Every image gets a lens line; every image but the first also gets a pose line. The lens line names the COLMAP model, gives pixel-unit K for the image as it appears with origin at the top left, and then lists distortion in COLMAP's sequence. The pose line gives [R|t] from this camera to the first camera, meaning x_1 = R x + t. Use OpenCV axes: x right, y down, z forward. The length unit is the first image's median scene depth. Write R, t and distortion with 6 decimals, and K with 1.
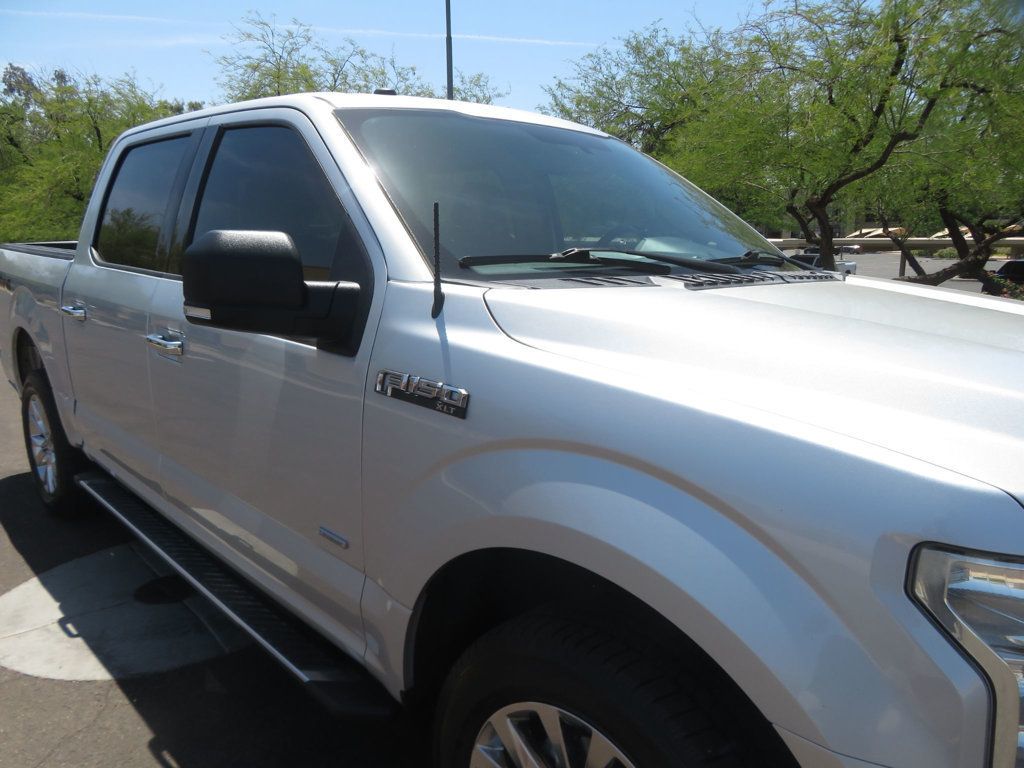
lens RADIAL K [[722.8, 0, 512.0], [0, 722.8, 384.0], [0, 0, 1]] dist [-0.038836, 0.026901]
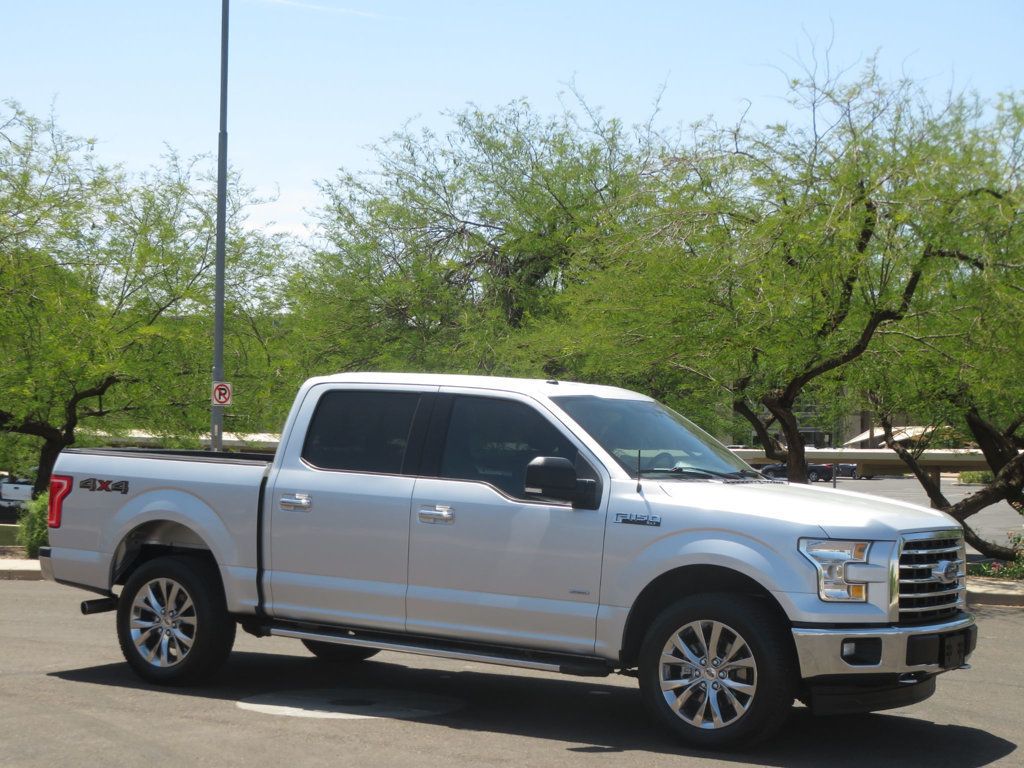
lens RADIAL K [[1710.6, 0, 512.0], [0, 1710.6, 384.0], [0, 0, 1]] dist [0.013292, -0.076865]
pose [[0.972044, 0.027116, 0.233229, -0.169660], [0.026863, 0.973944, -0.225192, 0.076937], [-0.233259, 0.225161, 0.945988, -0.409820]]
